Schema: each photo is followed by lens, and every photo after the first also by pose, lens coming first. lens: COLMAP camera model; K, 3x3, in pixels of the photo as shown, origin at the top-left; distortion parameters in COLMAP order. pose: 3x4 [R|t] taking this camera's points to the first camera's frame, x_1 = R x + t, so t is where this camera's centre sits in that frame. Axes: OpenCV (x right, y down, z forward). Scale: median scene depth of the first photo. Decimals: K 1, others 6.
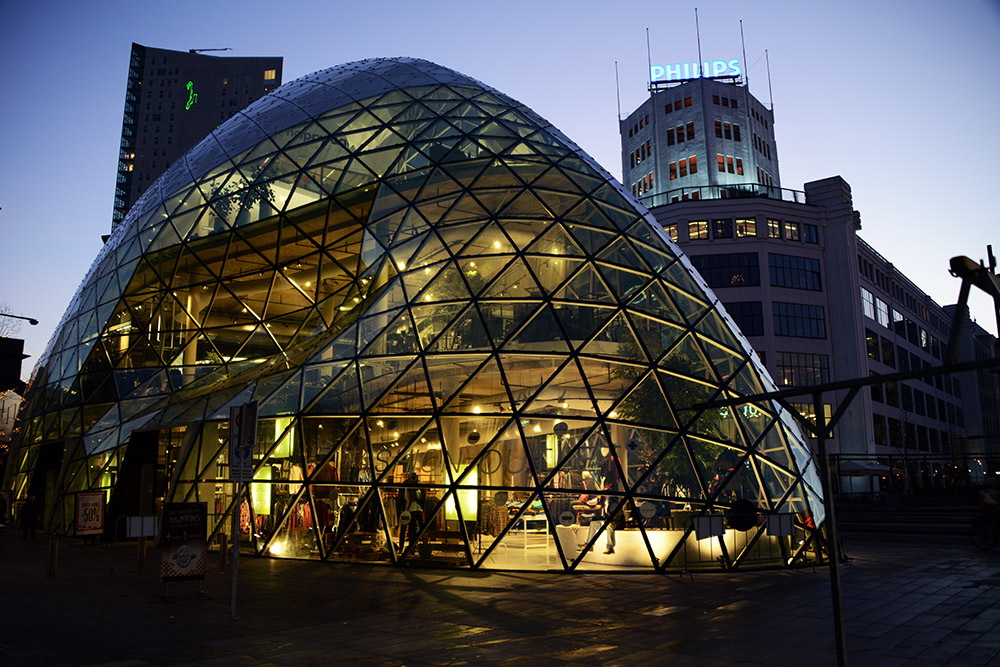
lens RADIAL K [[803.7, 0, 500.0], [0, 803.7, 333.5], [0, 0, 1]] dist [-0.121376, 0.002495]
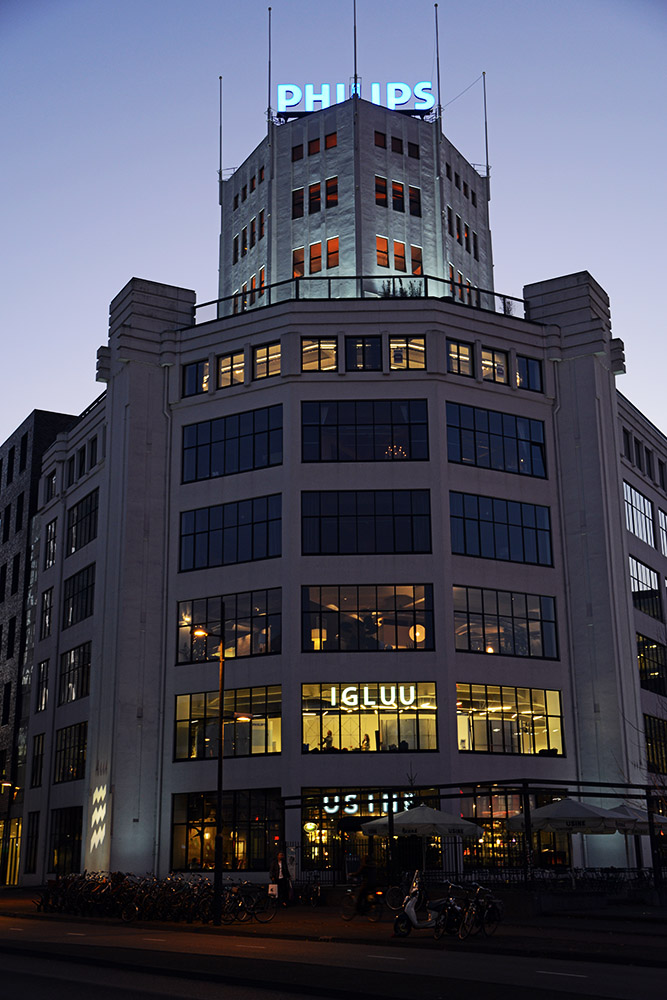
lens RADIAL K [[1213.8, 0, 333.5], [0, 1213.8, 500.0], [0, 0, 1]] dist [0.082100, 0.006238]
pose [[0.986579, 0.041930, 0.157808, 0.116700], [-0.028401, 0.995801, -0.087031, 0.032874], [-0.160794, 0.081381, 0.983627, 0.178408]]
